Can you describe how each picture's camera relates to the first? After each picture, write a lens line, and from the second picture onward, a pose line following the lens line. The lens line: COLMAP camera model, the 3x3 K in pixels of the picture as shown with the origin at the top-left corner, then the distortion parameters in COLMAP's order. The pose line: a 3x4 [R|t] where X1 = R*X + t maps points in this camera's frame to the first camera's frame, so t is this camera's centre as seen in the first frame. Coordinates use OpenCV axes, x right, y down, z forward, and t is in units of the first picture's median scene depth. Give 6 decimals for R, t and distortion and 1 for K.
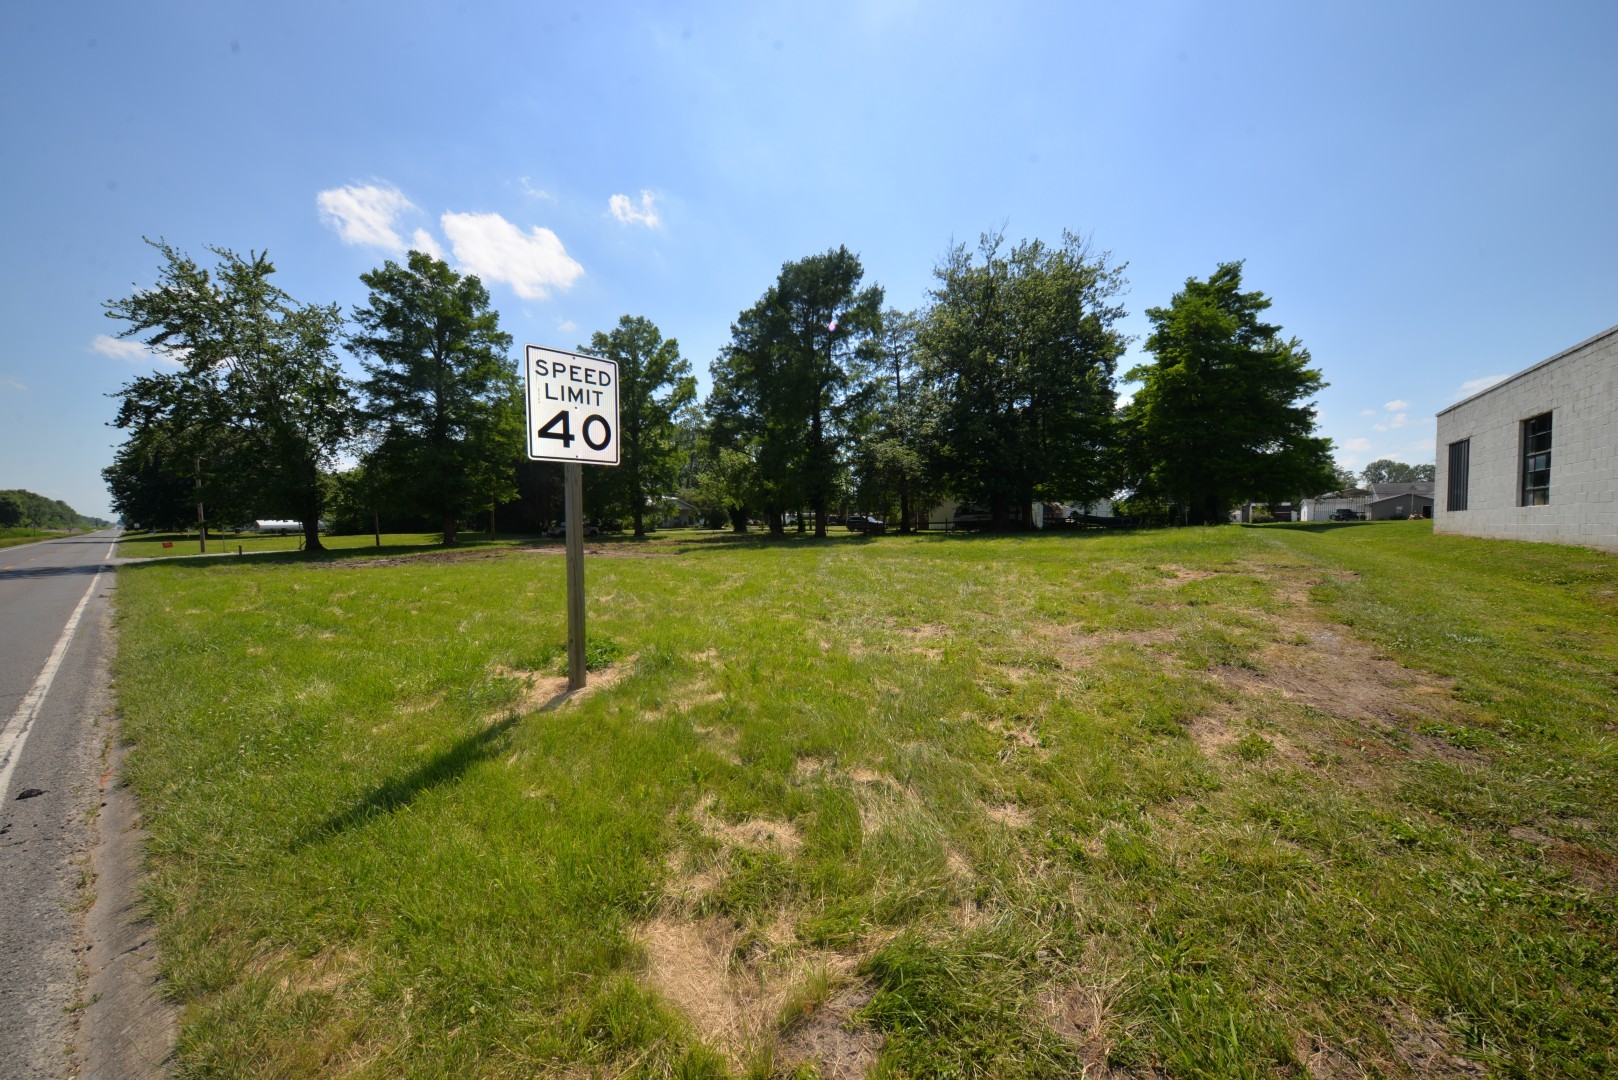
lens RADIAL K [[532.1, 0, 809.0], [0, 532.1, 540.0], [0, 0, 1]] dist [-0.000110, -0.003158]
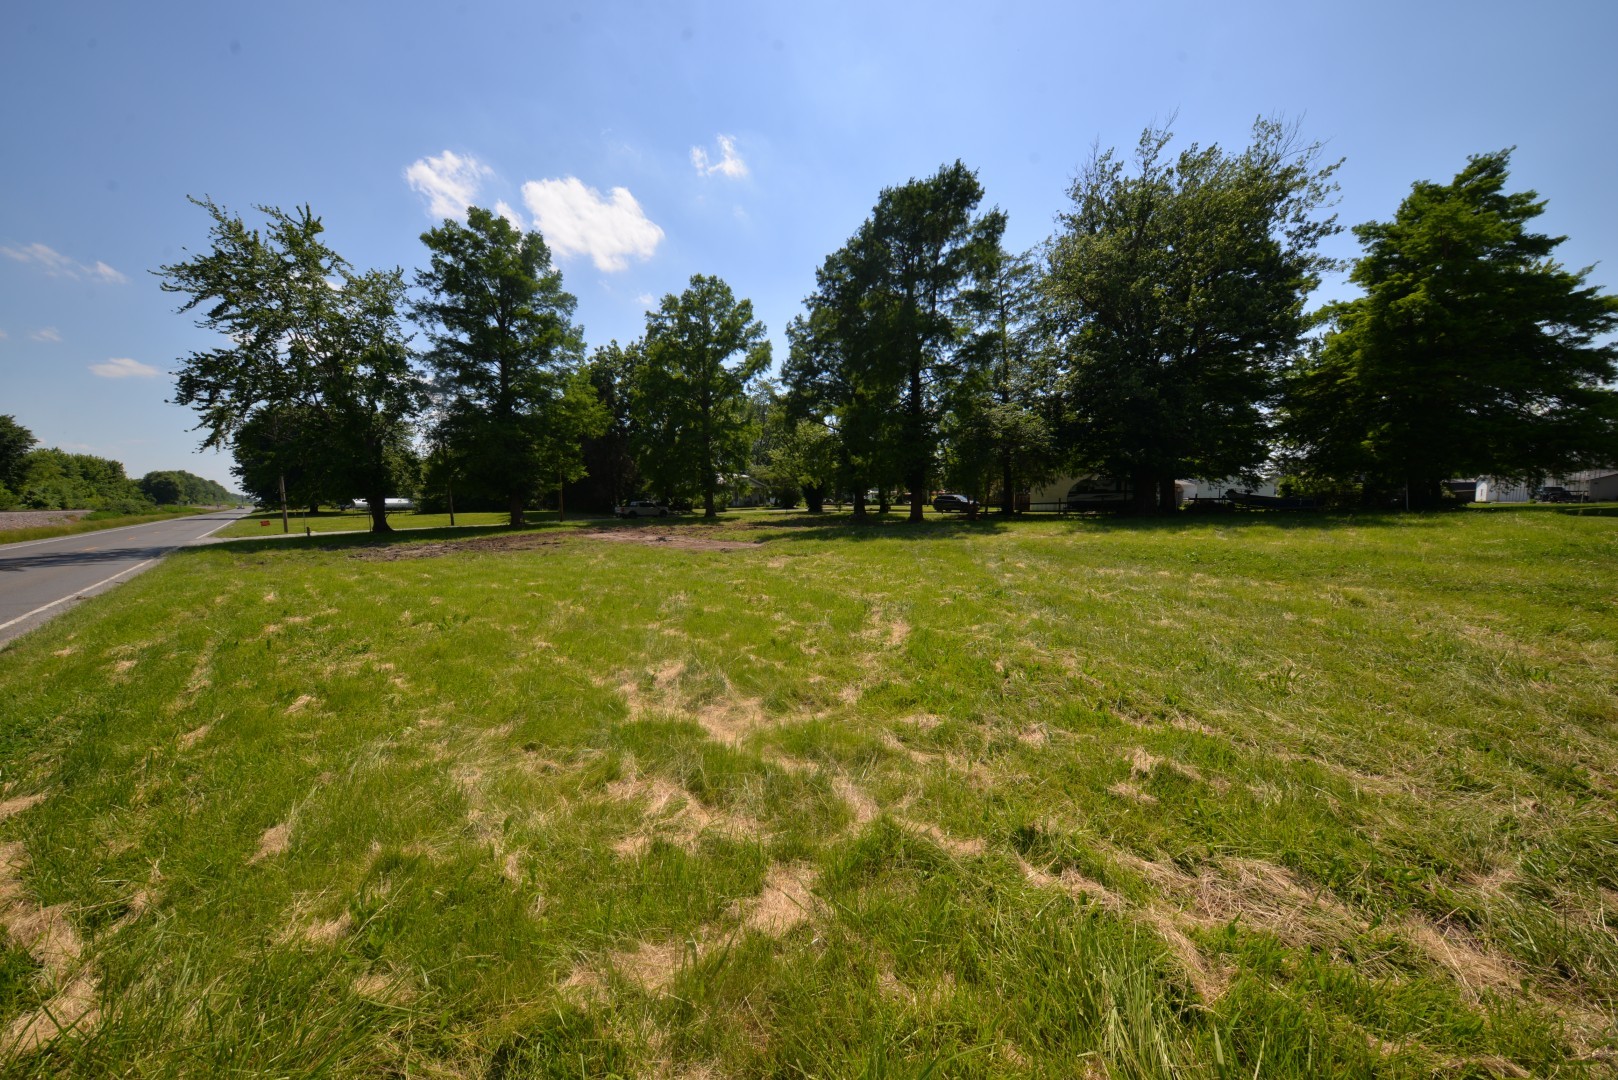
lens RADIAL K [[532.1, 0, 809.0], [0, 532.1, 540.0], [0, 0, 1]] dist [-0.000110, -0.003158]
pose [[0.992699, 0.010808, -0.120136, -0.047144], [-0.005785, 0.999097, 0.042086, -0.009067], [0.120482, -0.041084, 0.991865, 0.125252]]
